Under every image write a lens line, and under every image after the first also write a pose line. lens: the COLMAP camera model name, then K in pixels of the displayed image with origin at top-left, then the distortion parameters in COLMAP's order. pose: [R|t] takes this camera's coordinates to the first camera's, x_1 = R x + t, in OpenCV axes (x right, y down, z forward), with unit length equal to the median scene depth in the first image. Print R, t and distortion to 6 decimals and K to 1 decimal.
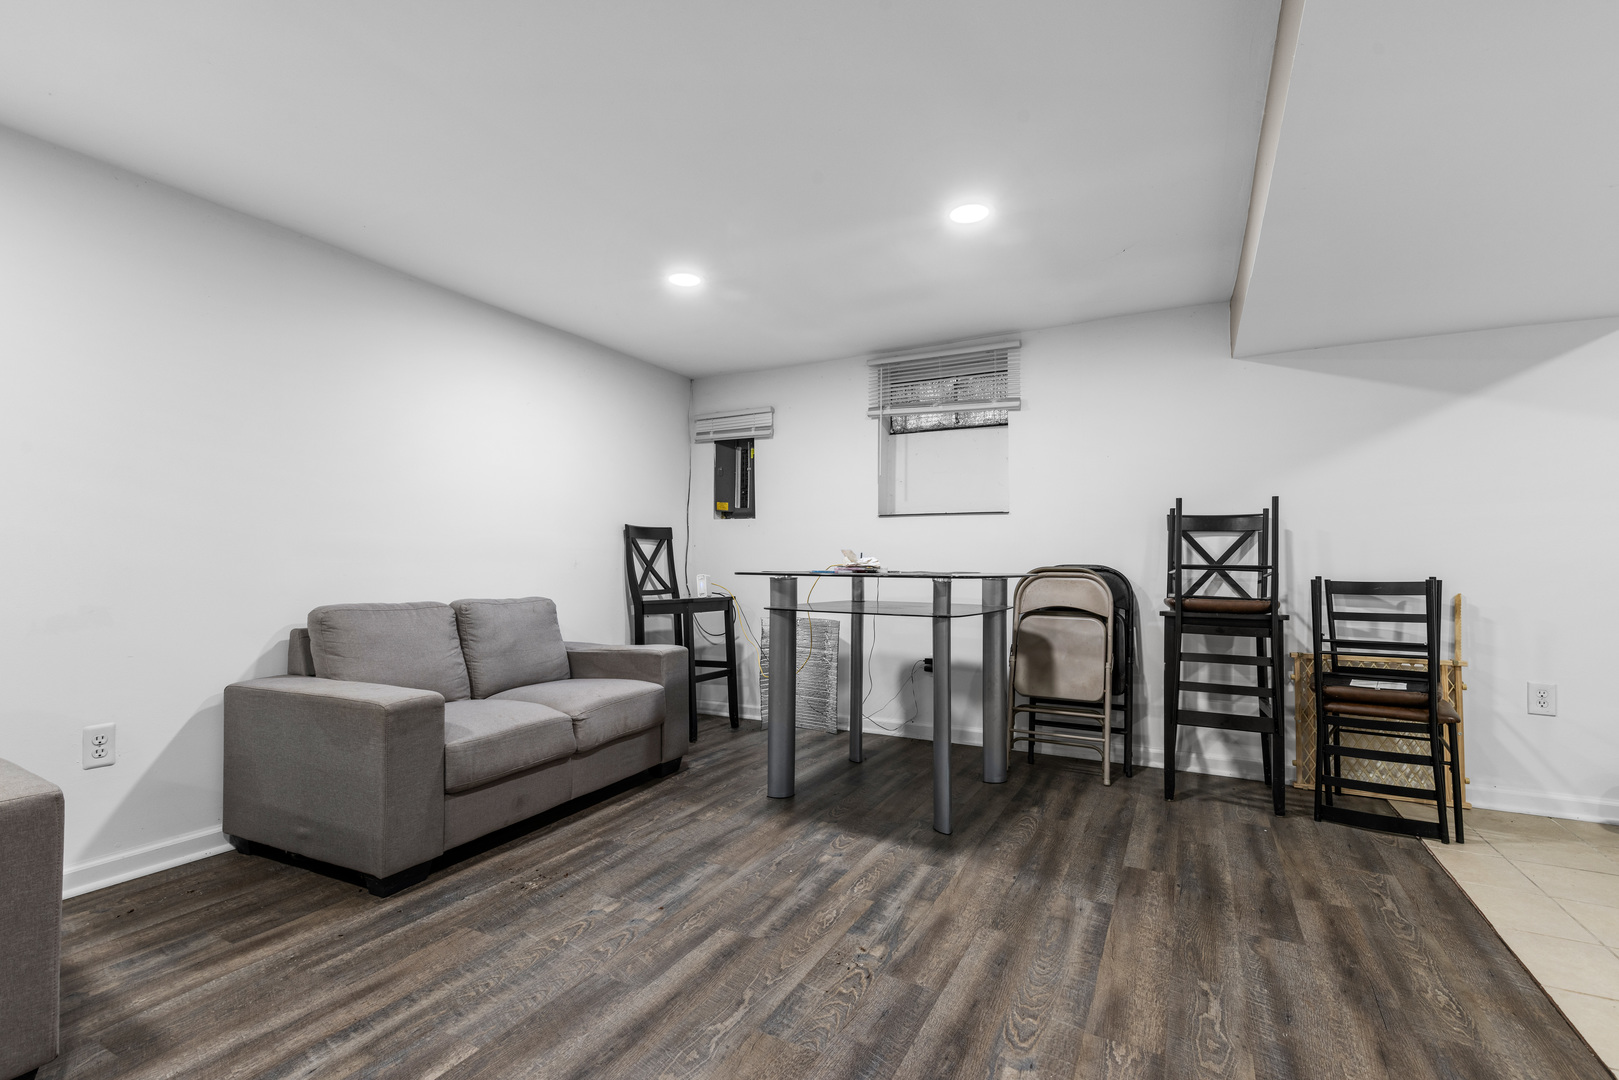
lens RADIAL K [[739.7, 0, 804.4], [0, 739.7, 546.4], [0, 0, 1]] dist [0.001197, 0.001048]
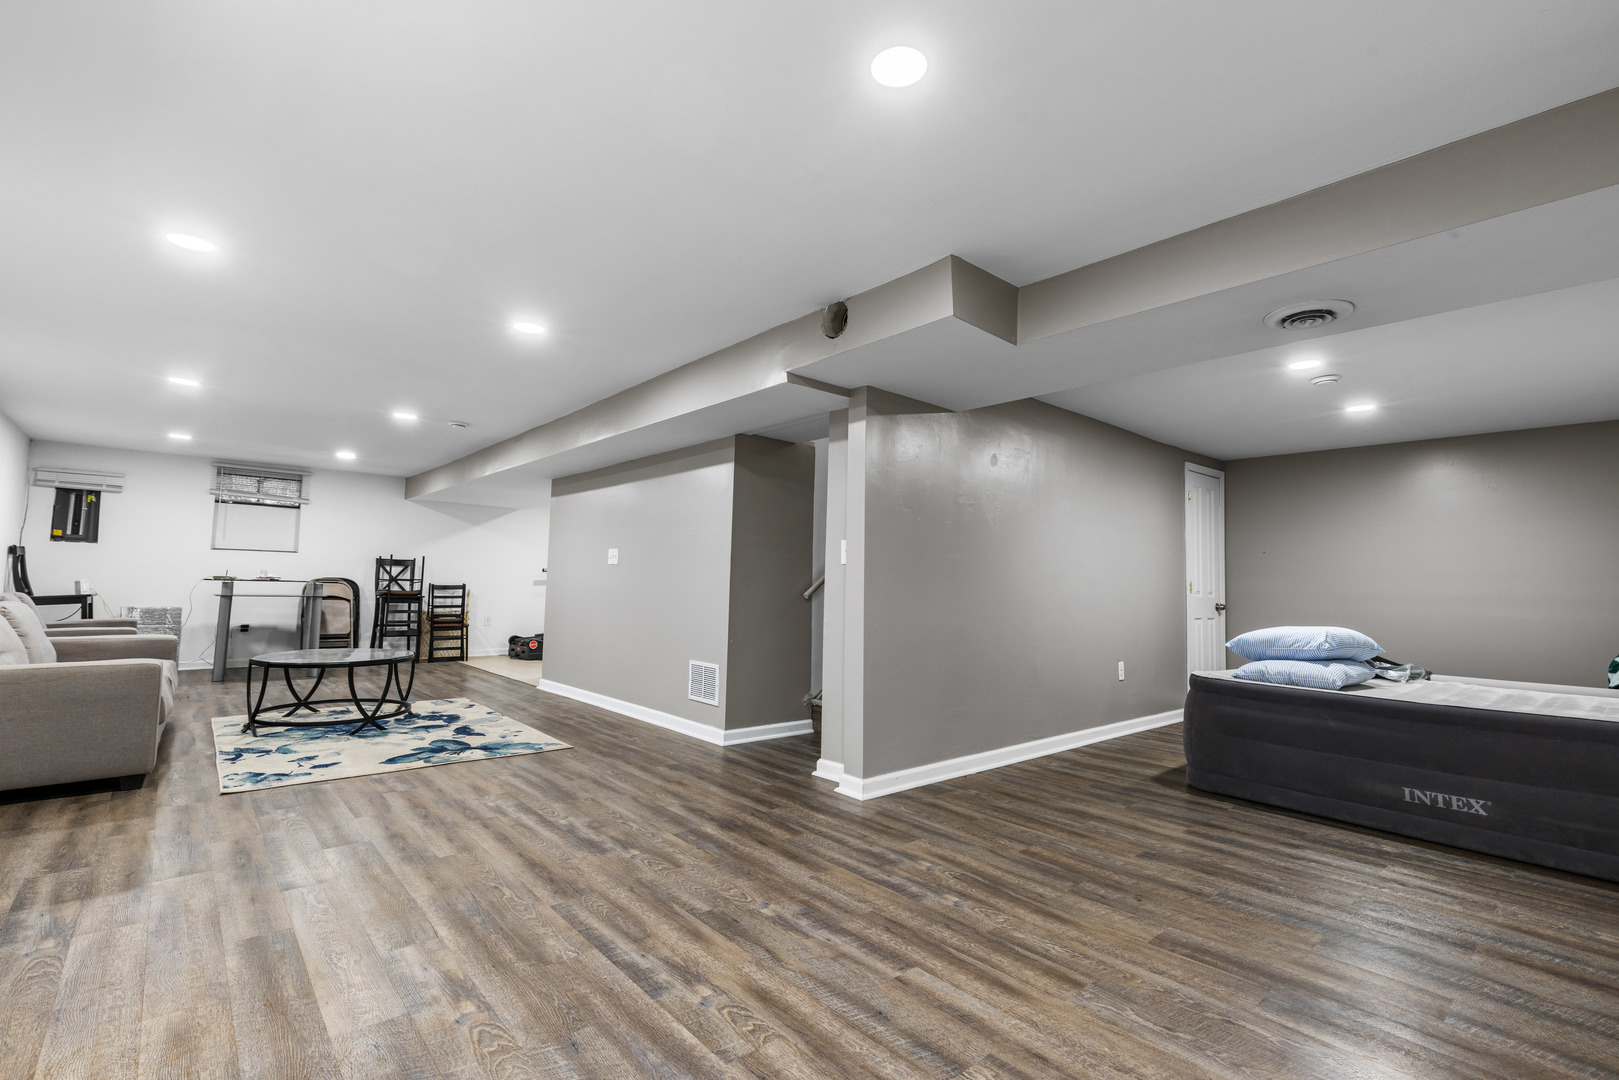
lens RADIAL K [[739.7, 0, 810.9], [0, 739.7, 531.8], [0, 0, 1]] dist [0.001197, 0.001048]
pose [[0.346634, 0.073071, 0.935150, -1.419475], [-0.038573, 0.997228, -0.063623, -0.030889], [-0.937207, -0.014018, 0.348492, -1.312088]]
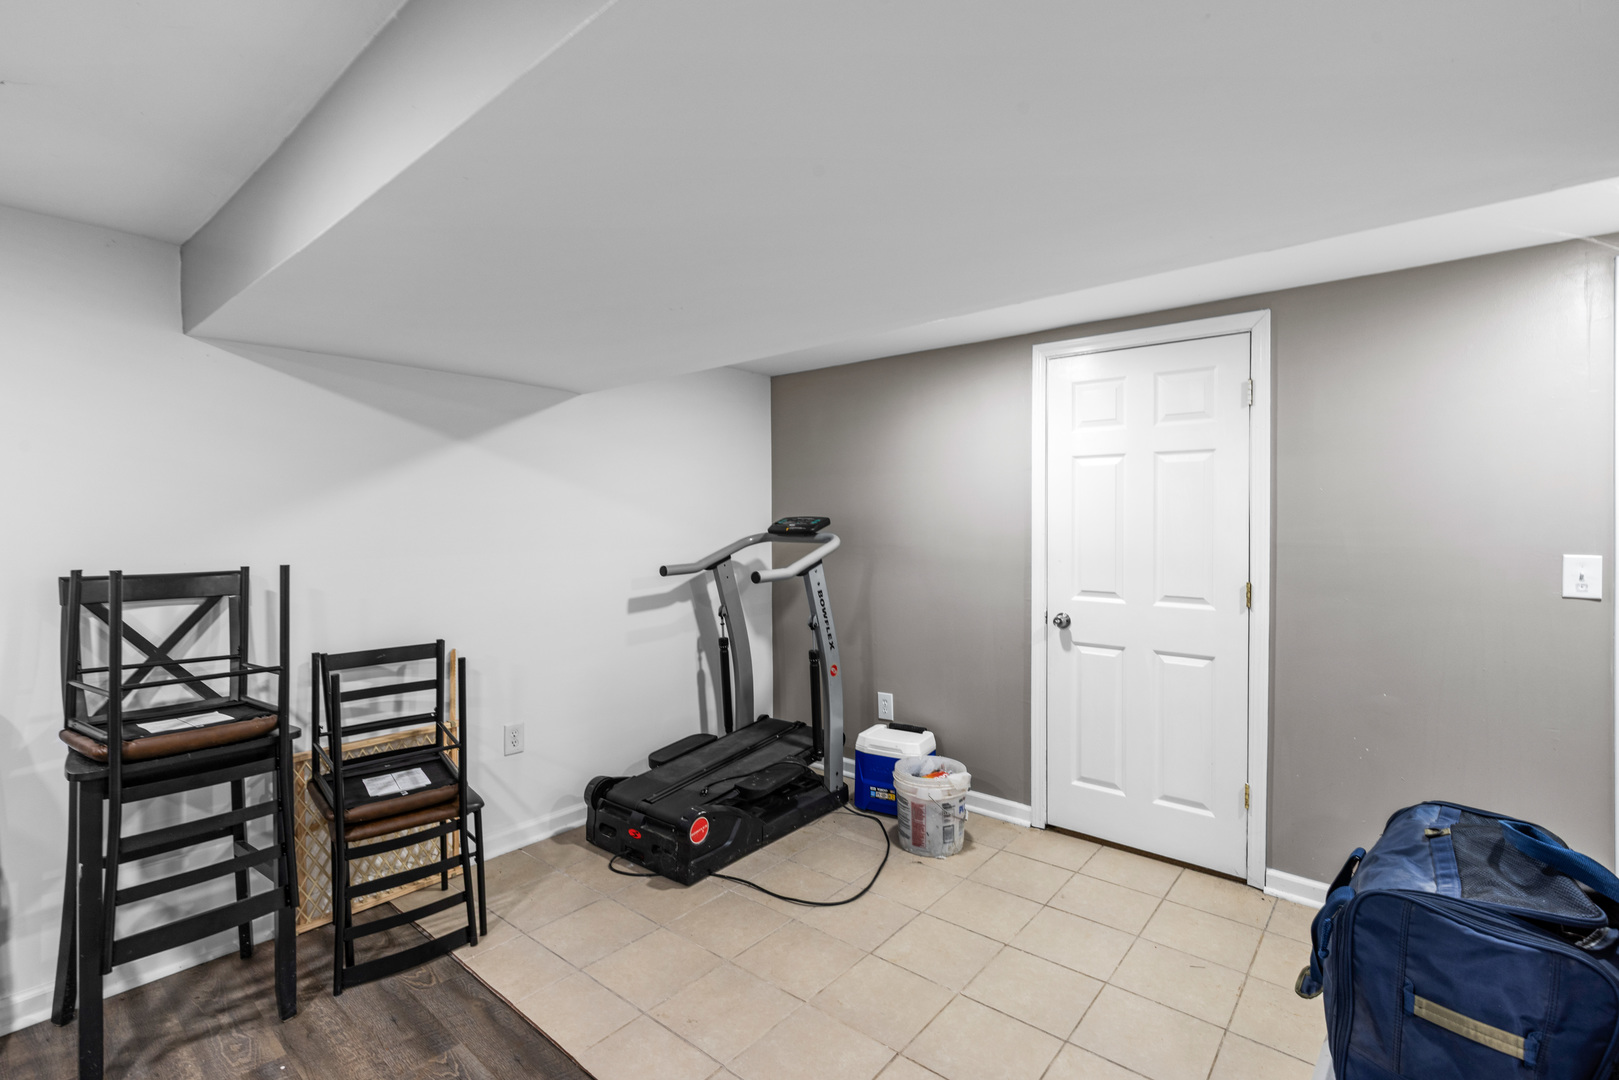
lens RADIAL K [[739.7, 0, 814.0], [0, 739.7, 514.9], [0, 0, 1]] dist [0.001197, 0.001048]
pose [[0.211163, -0.011375, 0.977385, 0.054470], [-0.019230, 0.999690, 0.015789, -0.120235], [-0.977262, -0.022129, 0.210879, 0.325836]]
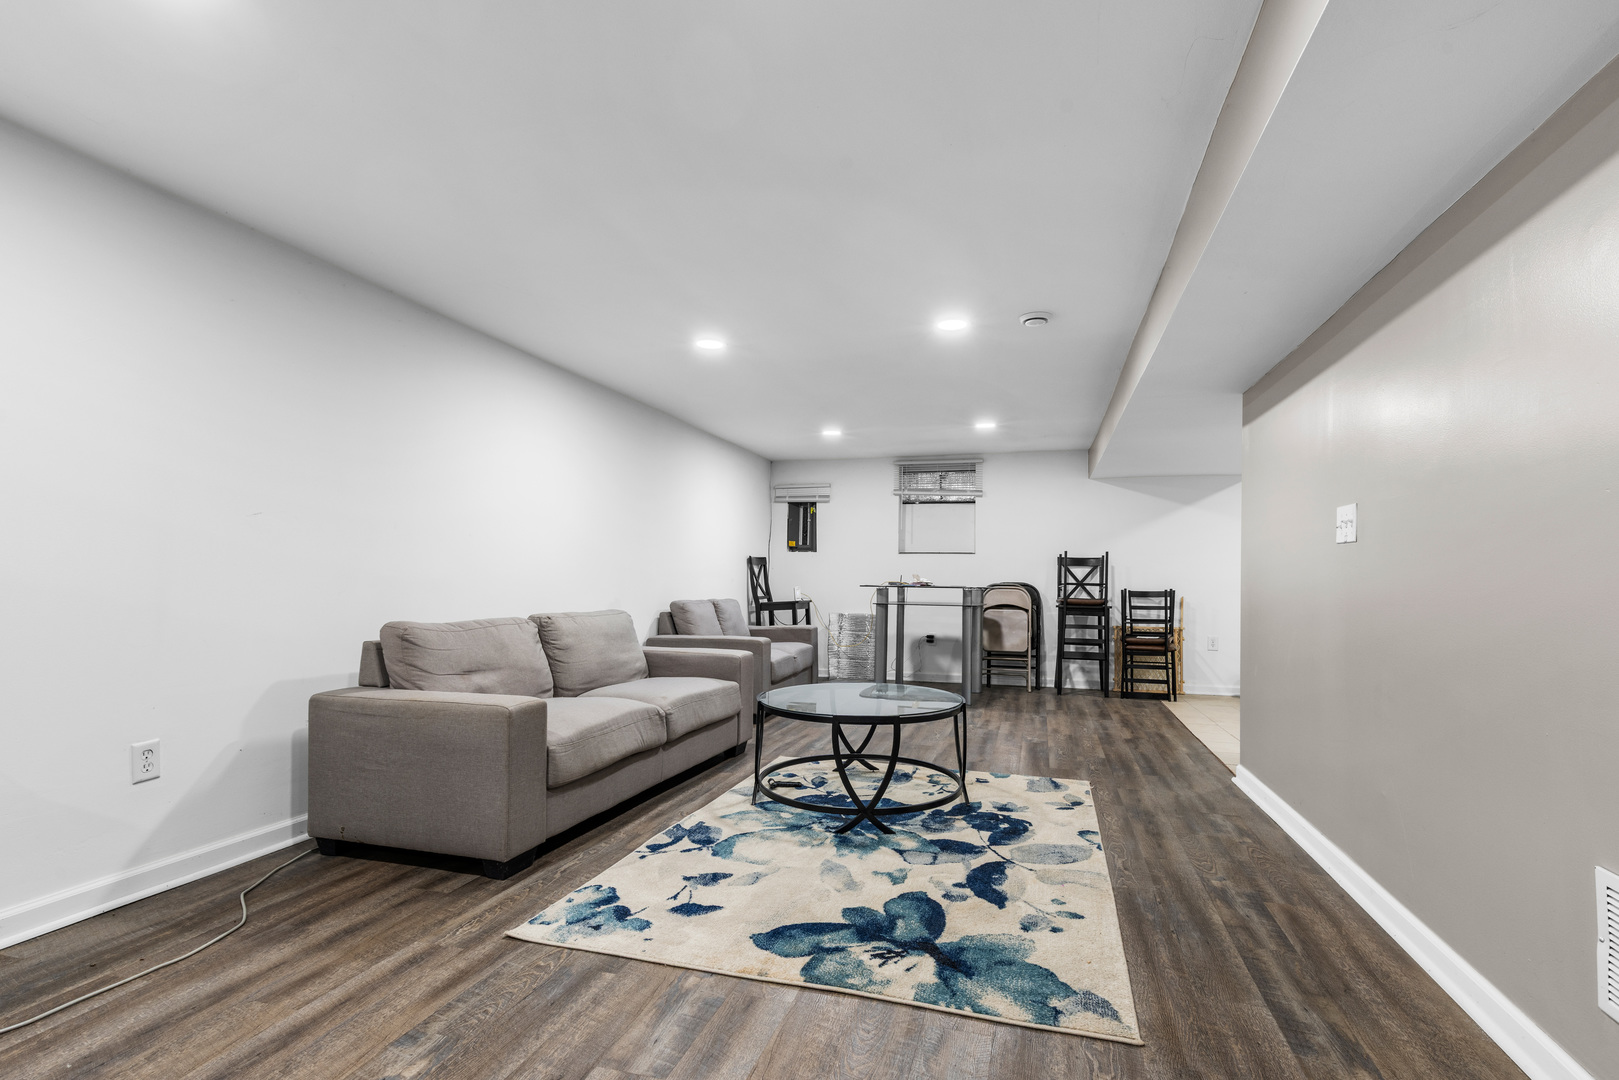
lens RADIAL K [[739.7, 0, 837.5], [0, 739.7, 568.7], [0, 0, 1]] dist [0.001197, 0.001048]
pose [[0.977552, 0.010157, 0.210450, -0.516386], [-0.012000, 0.999900, 0.007484, -0.020801], [-0.210353, -0.009842, 0.977576, -0.832091]]
